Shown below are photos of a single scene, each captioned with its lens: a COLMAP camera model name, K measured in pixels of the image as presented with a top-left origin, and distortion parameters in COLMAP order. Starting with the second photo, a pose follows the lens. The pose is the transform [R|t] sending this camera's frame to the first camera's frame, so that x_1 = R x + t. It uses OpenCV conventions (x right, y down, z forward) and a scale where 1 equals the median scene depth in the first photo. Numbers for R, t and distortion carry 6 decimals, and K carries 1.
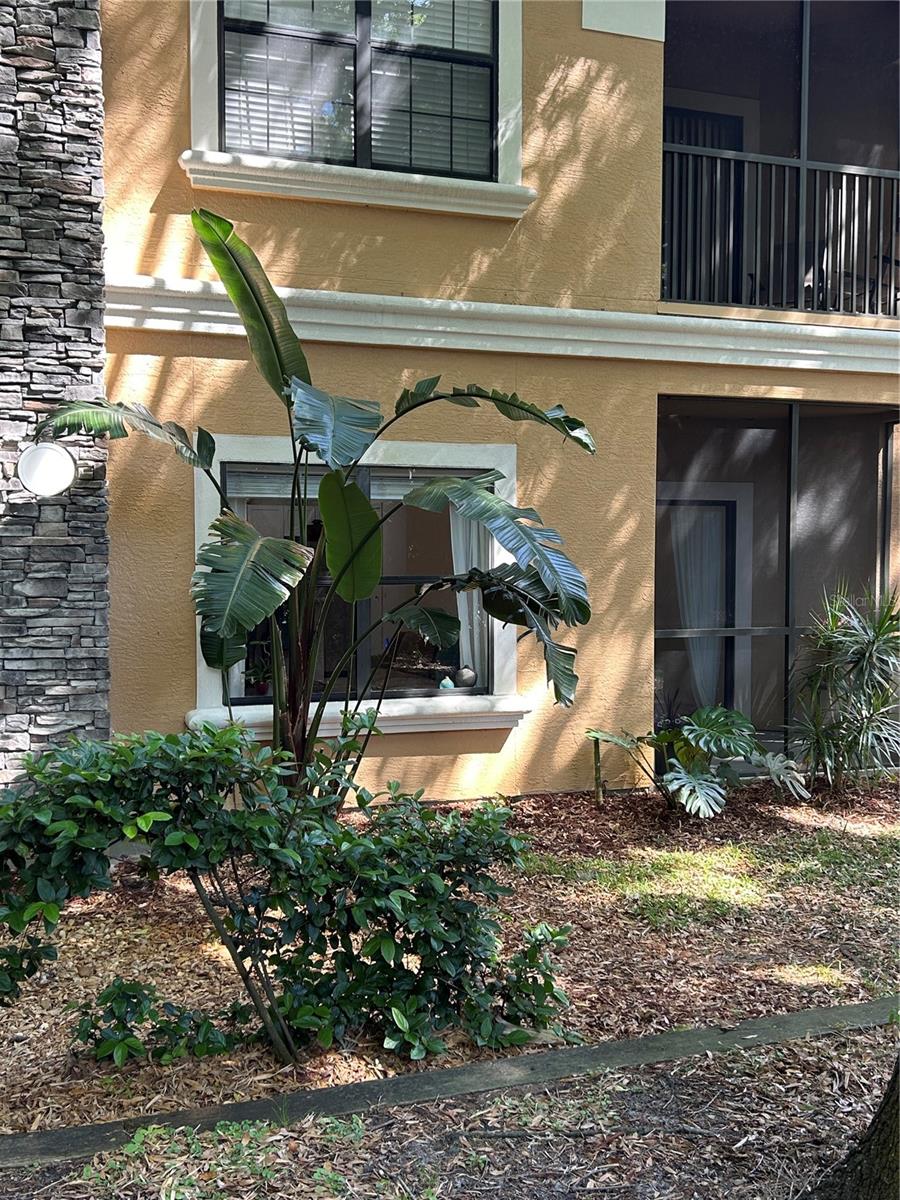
lens RADIAL K [[1211.8, 0, 450.0], [0, 1211.8, 600.0], [0, 0, 1]] dist [0.137036, -0.314586]
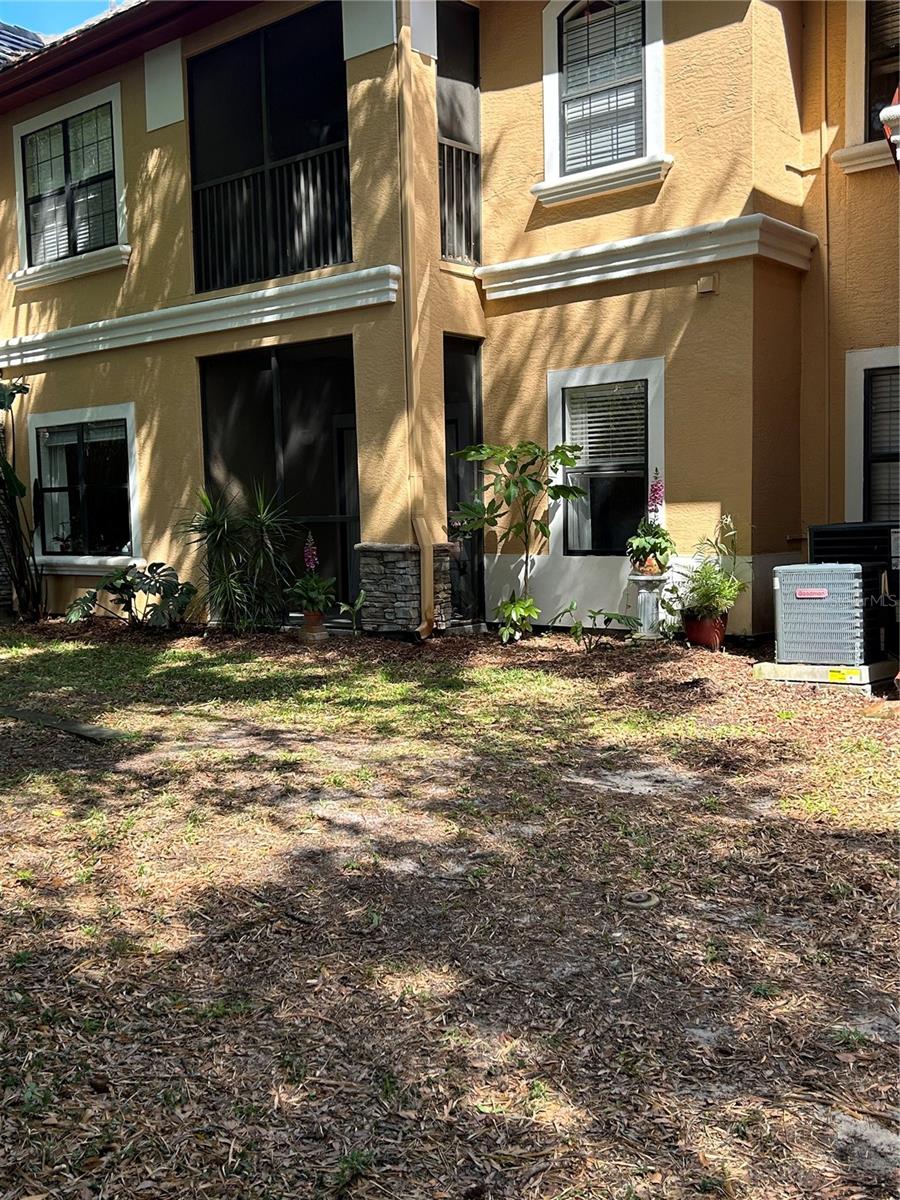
lens RADIAL K [[1211.8, 0, 450.0], [0, 1211.8, 600.0], [0, 0, 1]] dist [0.137036, -0.314586]
pose [[0.514556, 0.048876, -0.856063, 2.079883], [-0.000603, 0.998395, 0.056639, 0.055427], [0.857457, -0.028628, 0.513759, 0.622833]]
